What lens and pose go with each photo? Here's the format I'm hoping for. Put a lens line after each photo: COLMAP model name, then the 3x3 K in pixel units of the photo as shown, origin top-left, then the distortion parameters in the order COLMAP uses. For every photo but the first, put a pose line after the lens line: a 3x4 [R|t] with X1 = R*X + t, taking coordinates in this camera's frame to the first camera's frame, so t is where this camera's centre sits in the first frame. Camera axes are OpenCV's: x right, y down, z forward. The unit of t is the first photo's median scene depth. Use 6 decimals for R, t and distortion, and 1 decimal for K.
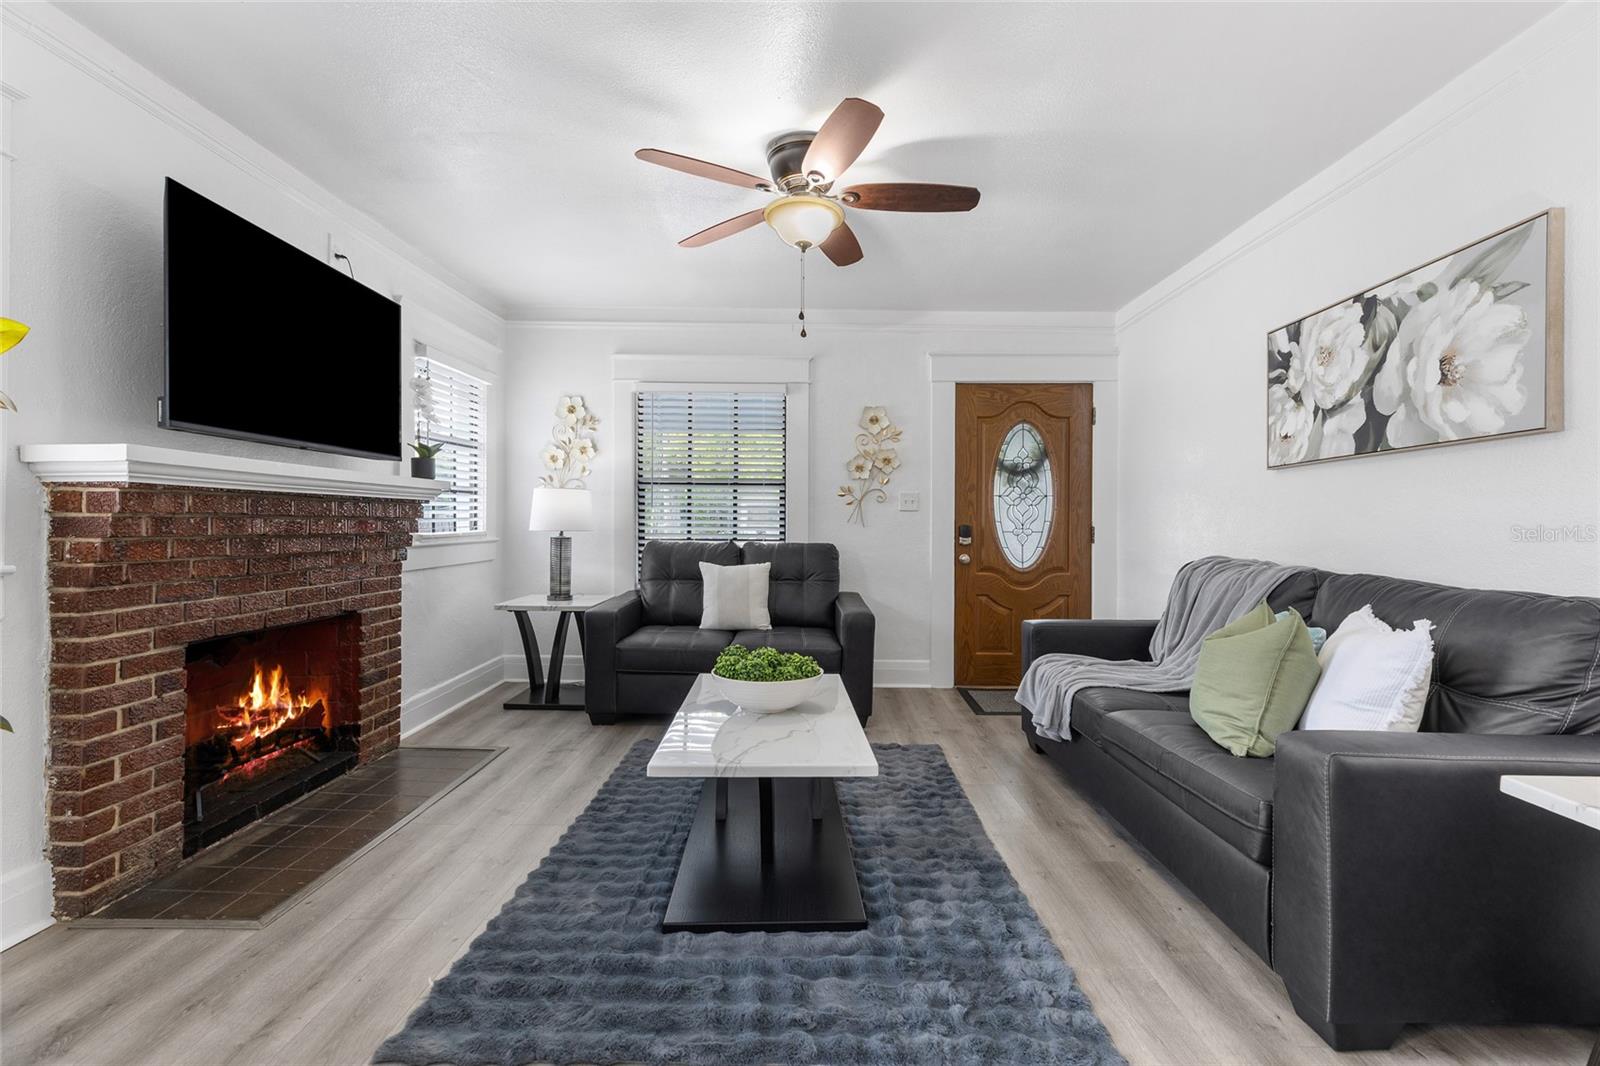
lens RADIAL K [[717.7, 0, 797.0], [0, 717.7, 527.0], [0, 0, 1]] dist [0.004866, 0.001040]
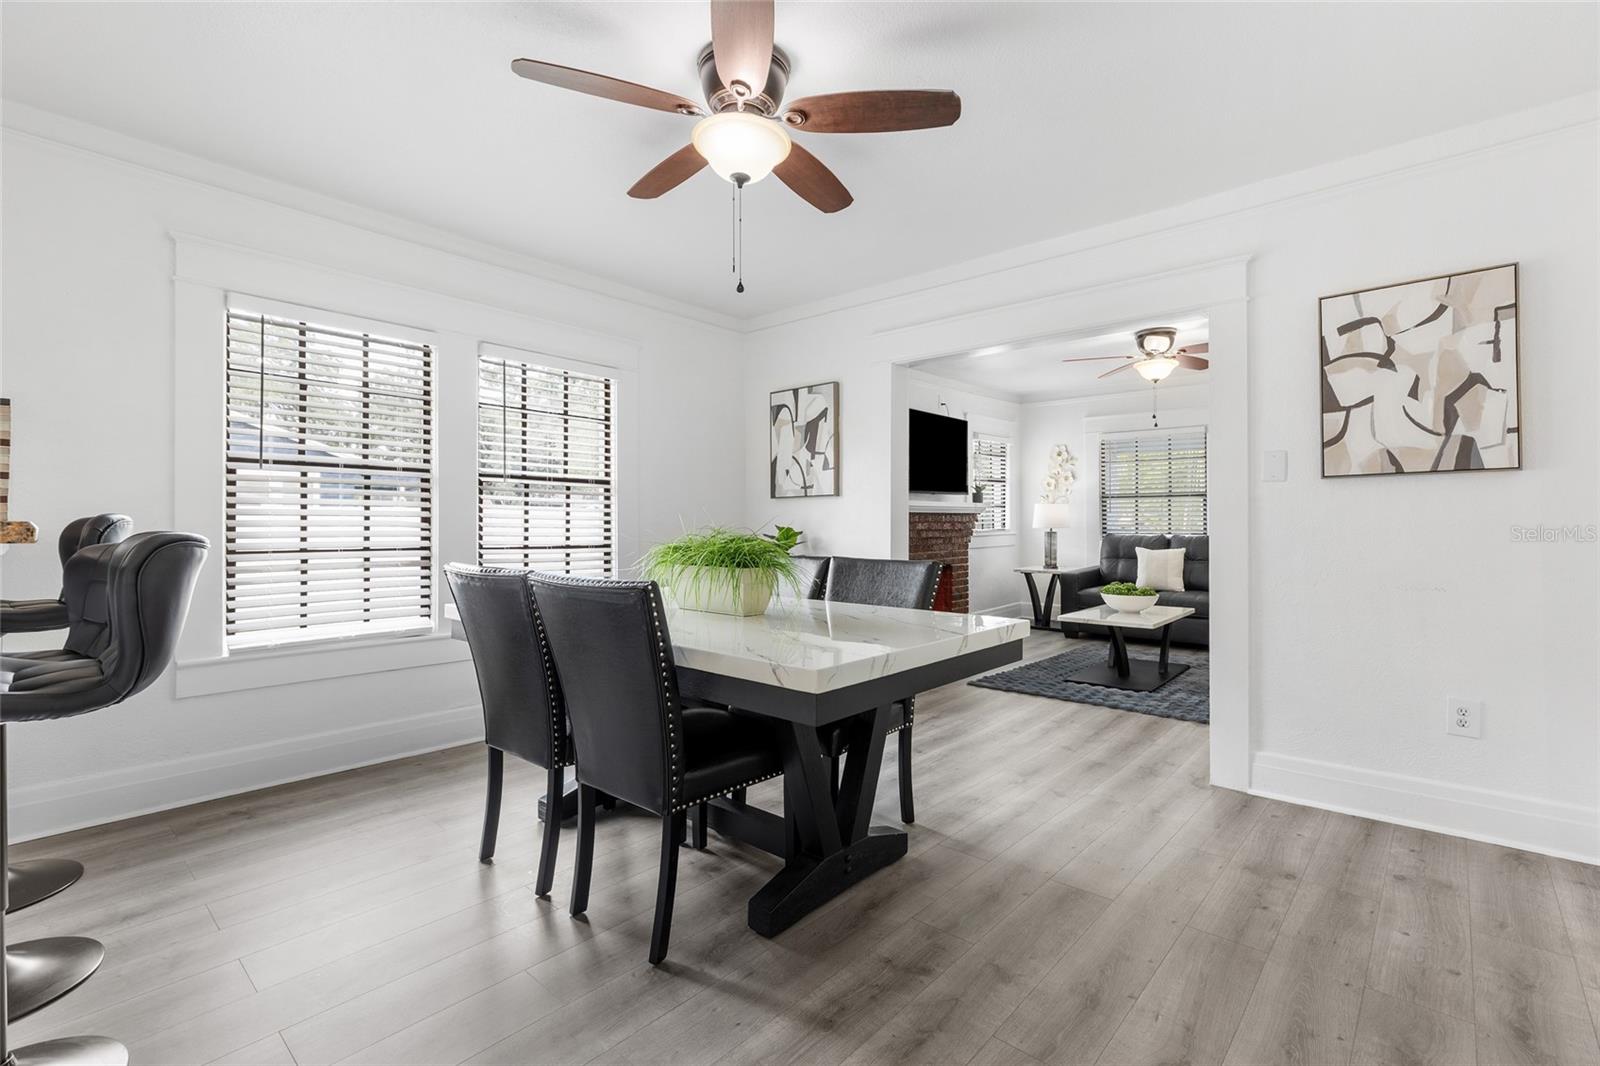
lens RADIAL K [[717.7, 0, 813.8], [0, 717.7, 521.7], [0, 0, 1]] dist [0.004866, 0.001040]
pose [[0.761494, -0.010804, -0.648081, 0.356400], [0.006868, 0.999939, -0.008600, 0.001385], [0.648135, 0.002098, 0.761523, -0.681398]]
